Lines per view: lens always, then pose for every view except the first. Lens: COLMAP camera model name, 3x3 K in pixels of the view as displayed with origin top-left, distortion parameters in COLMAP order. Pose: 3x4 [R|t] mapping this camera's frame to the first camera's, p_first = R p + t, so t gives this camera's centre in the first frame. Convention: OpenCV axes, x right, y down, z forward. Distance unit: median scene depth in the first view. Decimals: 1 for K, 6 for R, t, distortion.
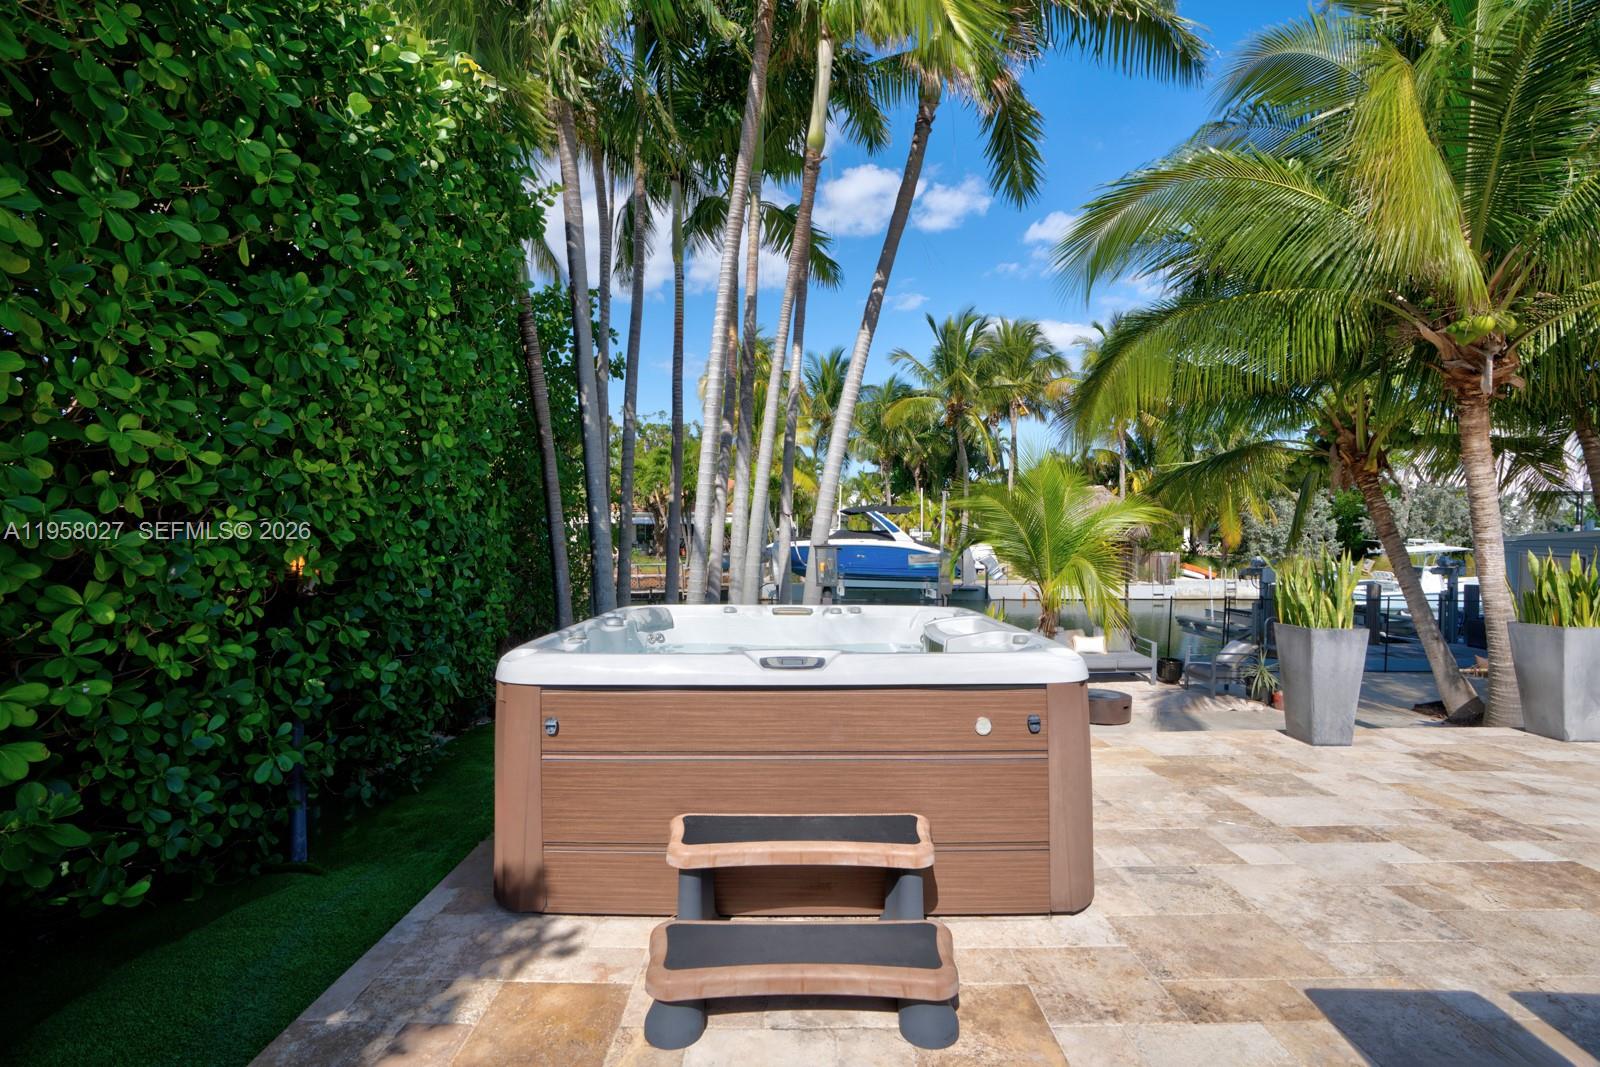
lens RADIAL K [[725.7, 0, 800.0], [0, 725.7, 533.5], [0, 0, 1]] dist [-0.072046, 0.000195]
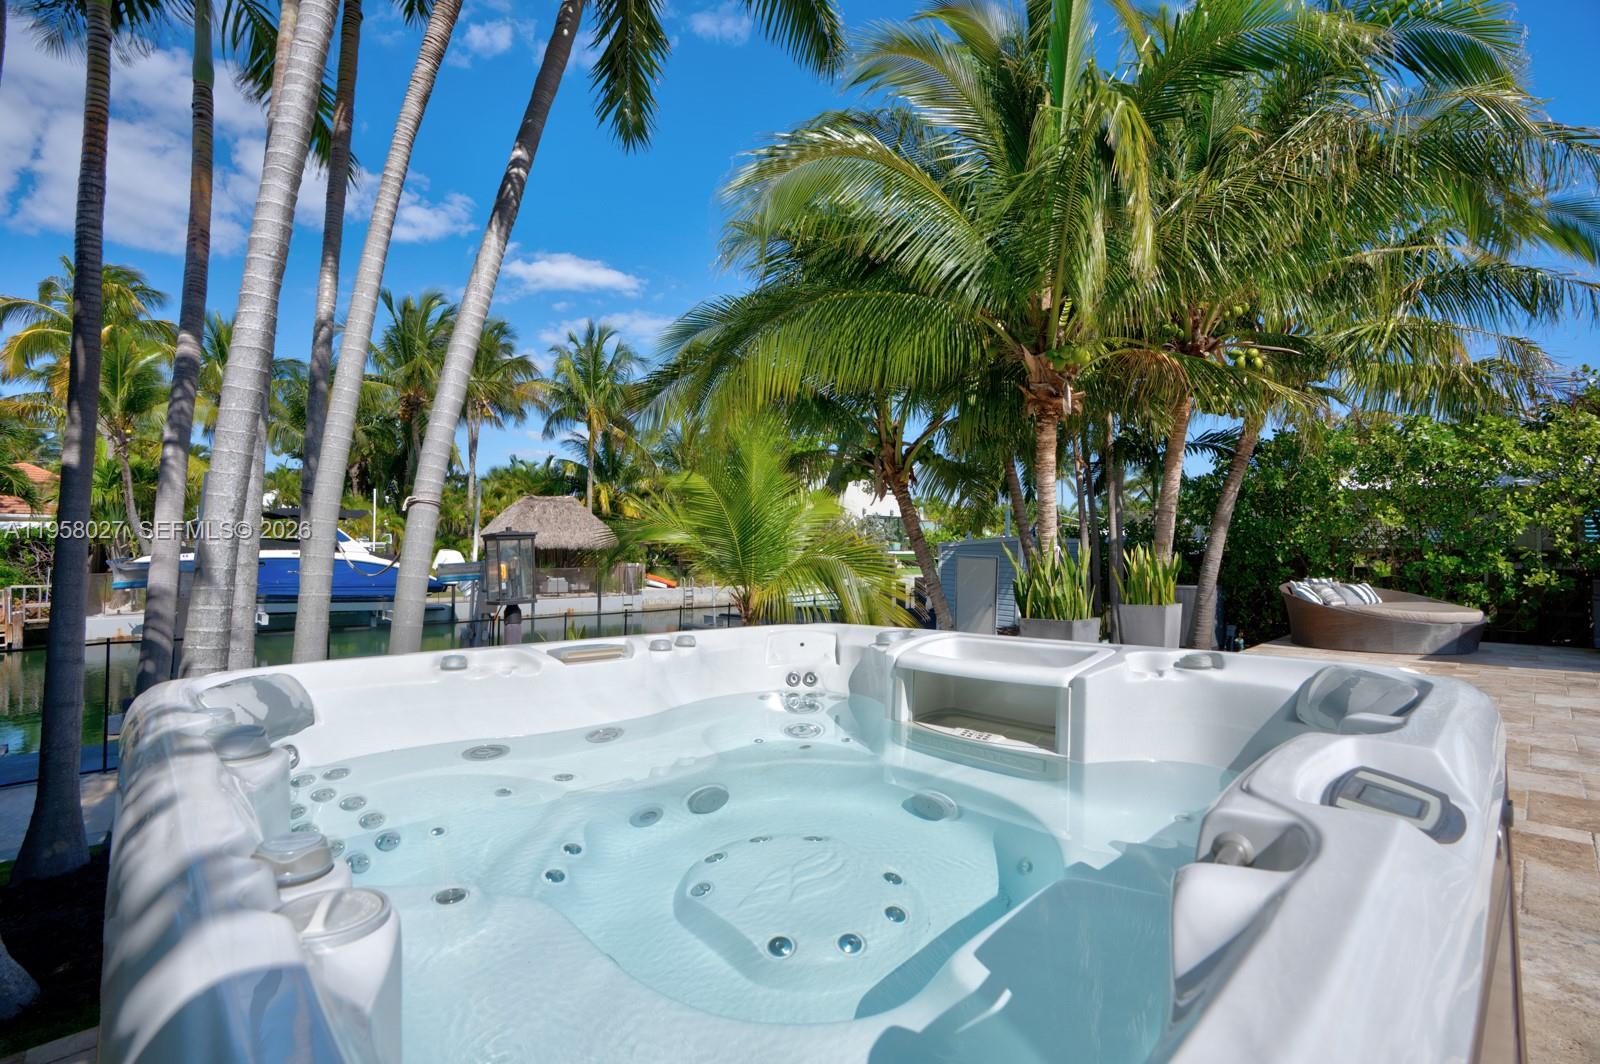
lens RADIAL K [[725.7, 0, 800.0], [0, 725.7, 532.0], [0, 0, 1]] dist [-0.072046, 0.000195]
pose [[0.723212, 0.012116, 0.690520, -0.118811], [0.003771, 0.999762, -0.021491, 0.016024], [-0.690616, 0.018147, 0.722994, 0.253065]]
